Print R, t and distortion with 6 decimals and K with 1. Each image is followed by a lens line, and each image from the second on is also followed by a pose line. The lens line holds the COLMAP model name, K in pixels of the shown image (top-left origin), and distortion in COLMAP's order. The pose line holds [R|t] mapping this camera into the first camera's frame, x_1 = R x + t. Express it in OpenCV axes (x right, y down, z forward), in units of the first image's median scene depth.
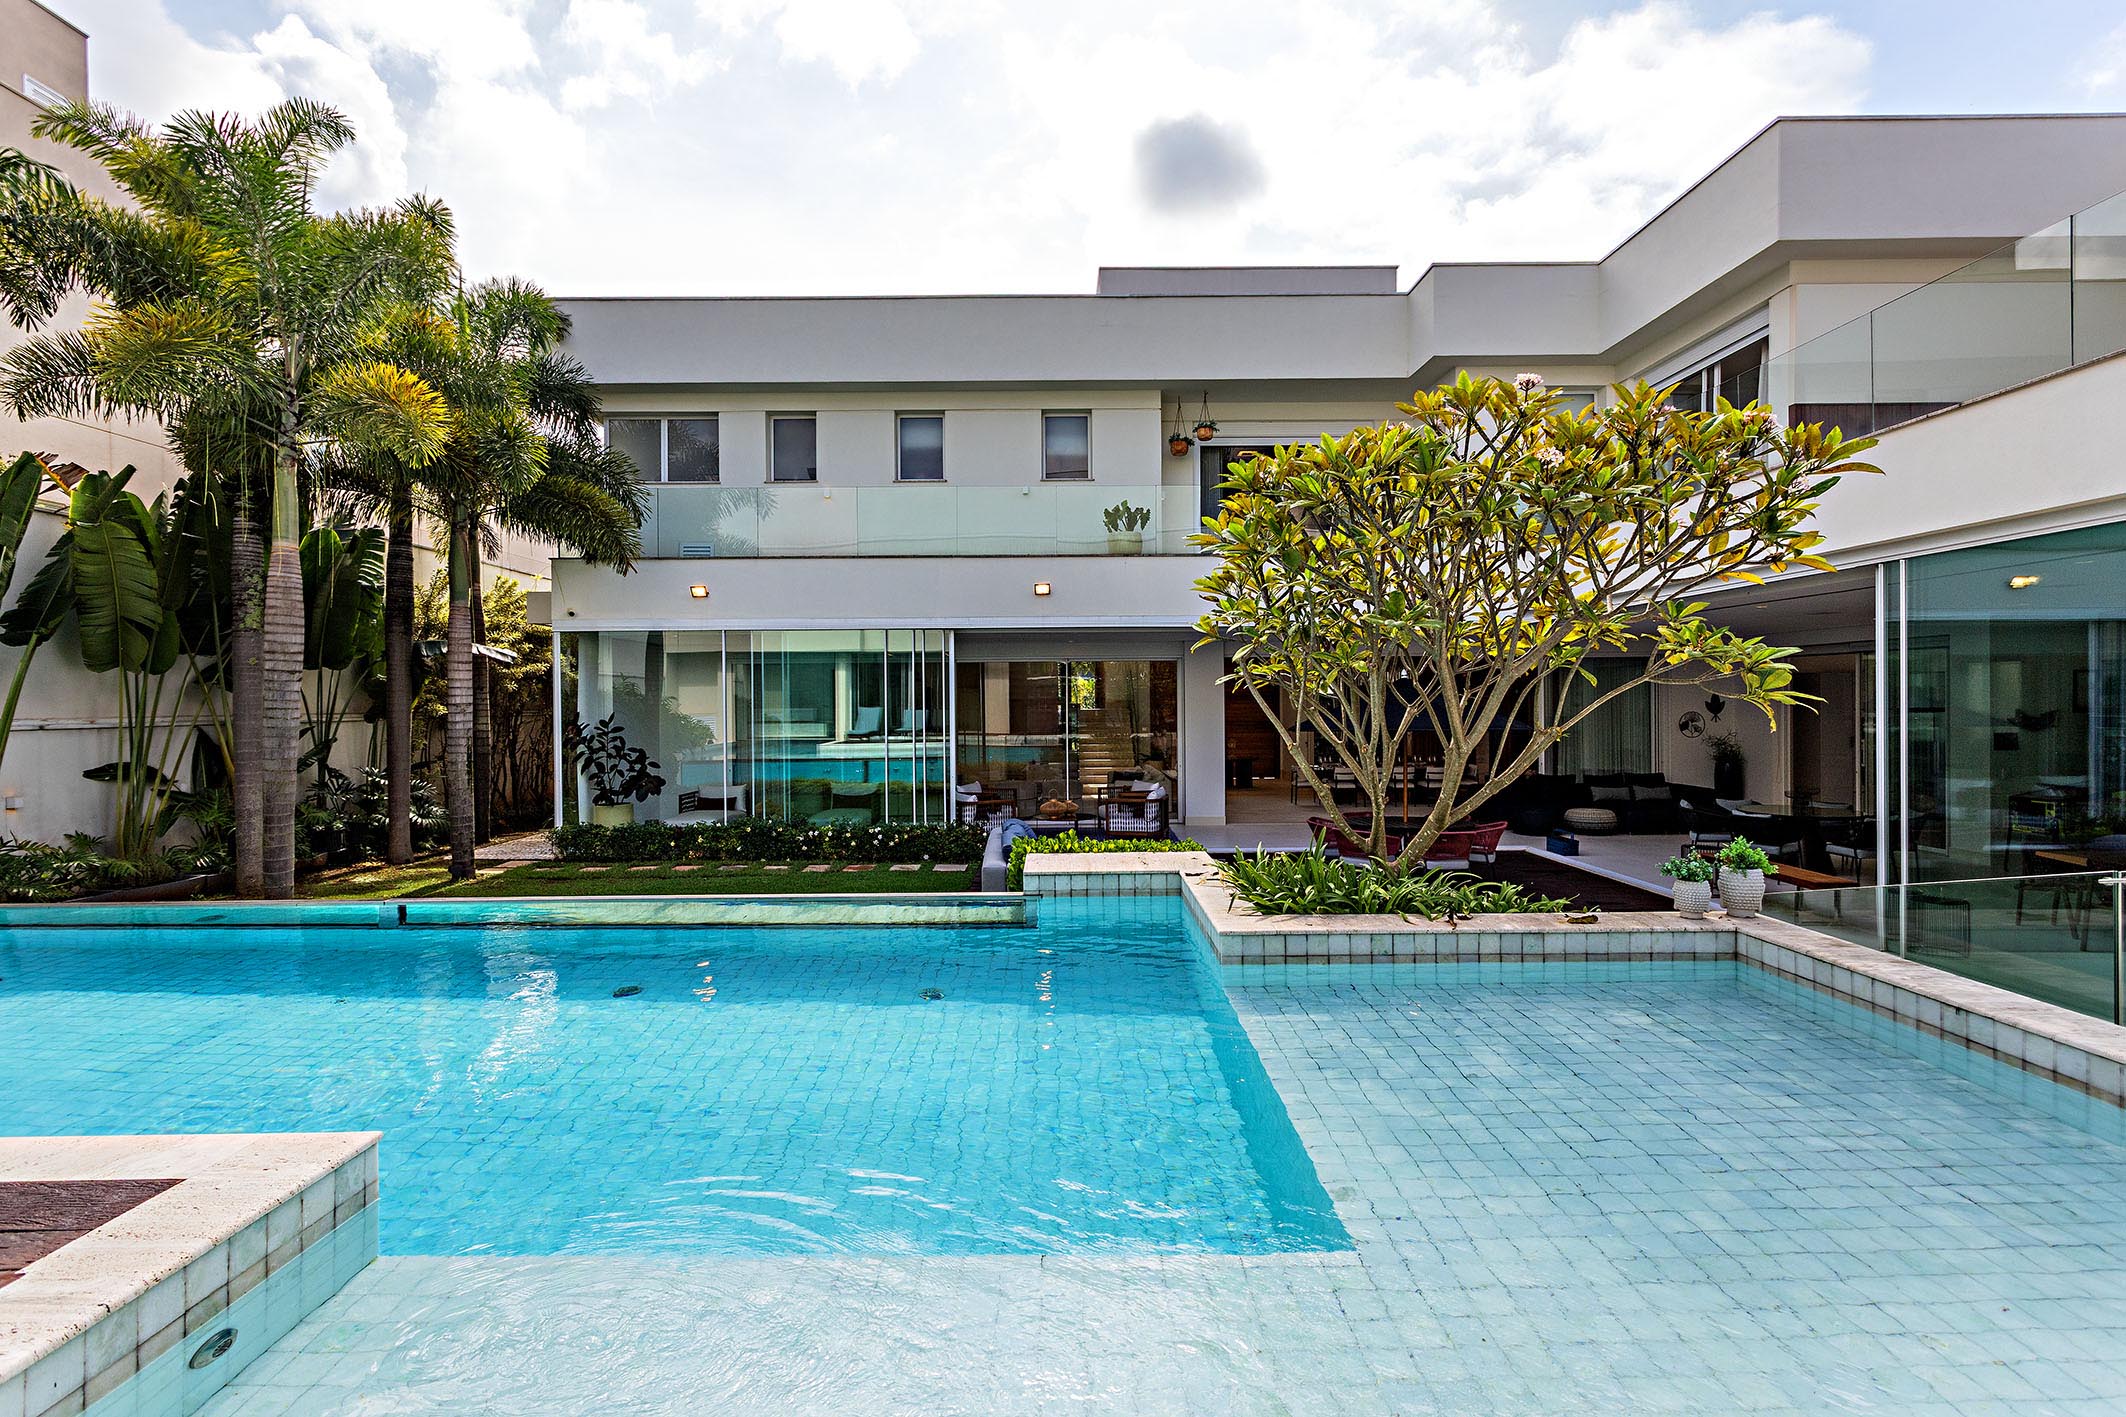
lens RADIAL K [[1008.9, 0, 1059.5], [0, 1008.9, 700.9], [0, 0, 1]] dist [0.012387, 0.000335]
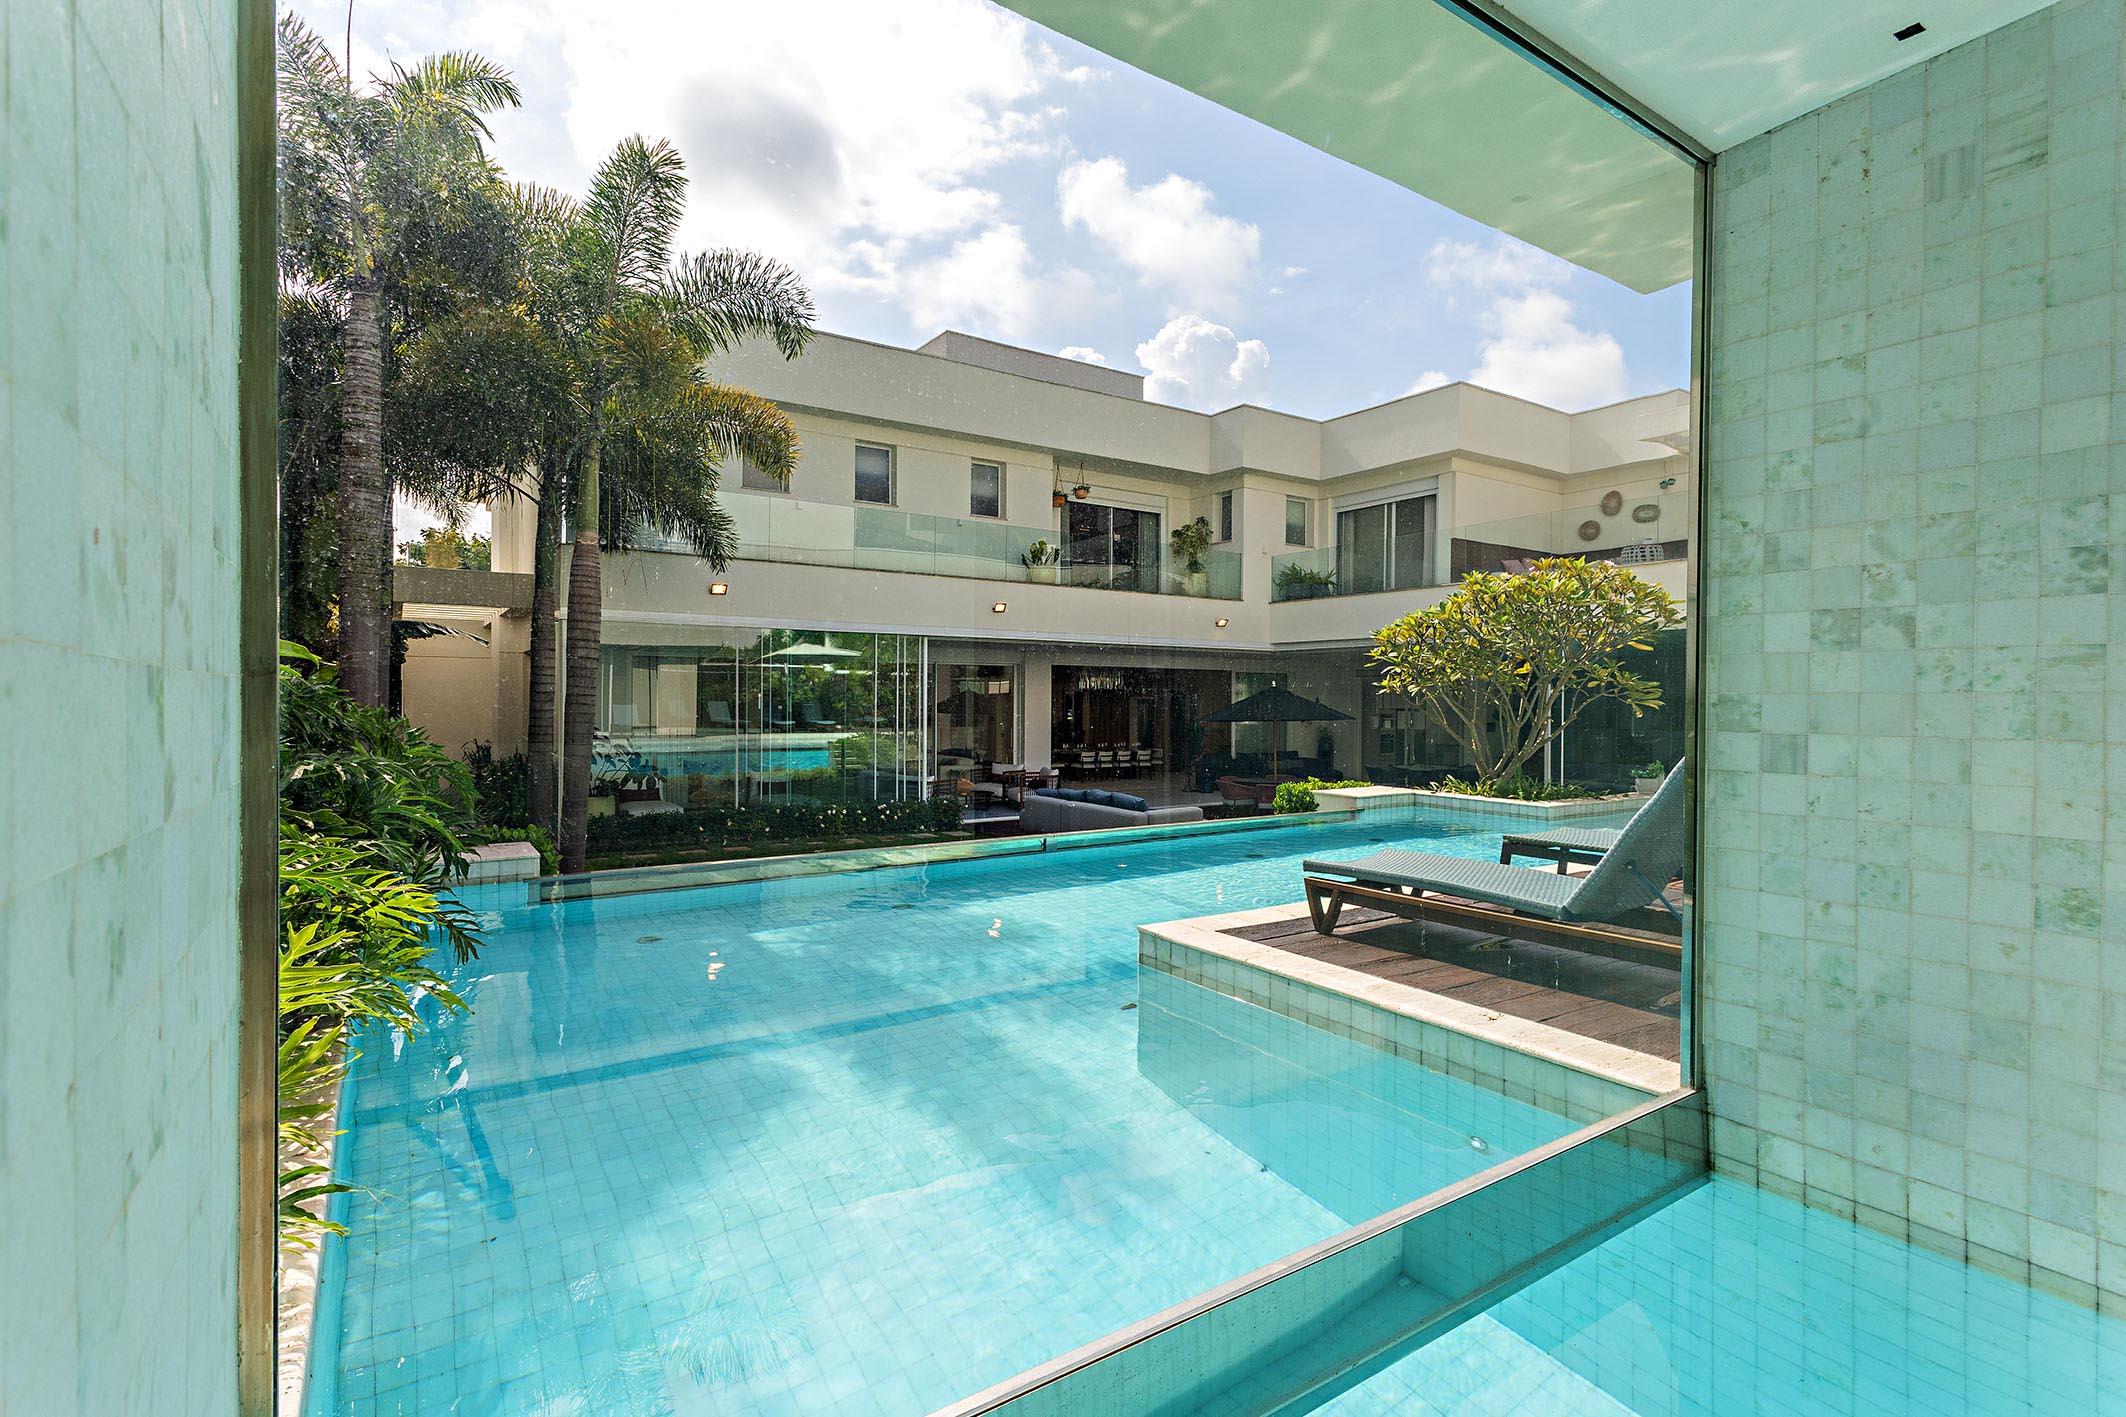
lens RADIAL K [[1008.9, 0, 1063.0], [0, 1008.9, 716.0], [0, 0, 1]] dist [0.012387, 0.000335]
pose [[0.848898, 0.007946, 0.528498, -0.555888], [-0.002585, 0.999937, -0.010883, 0.032602], [-0.528551, 0.007872, 0.848865, -0.074312]]
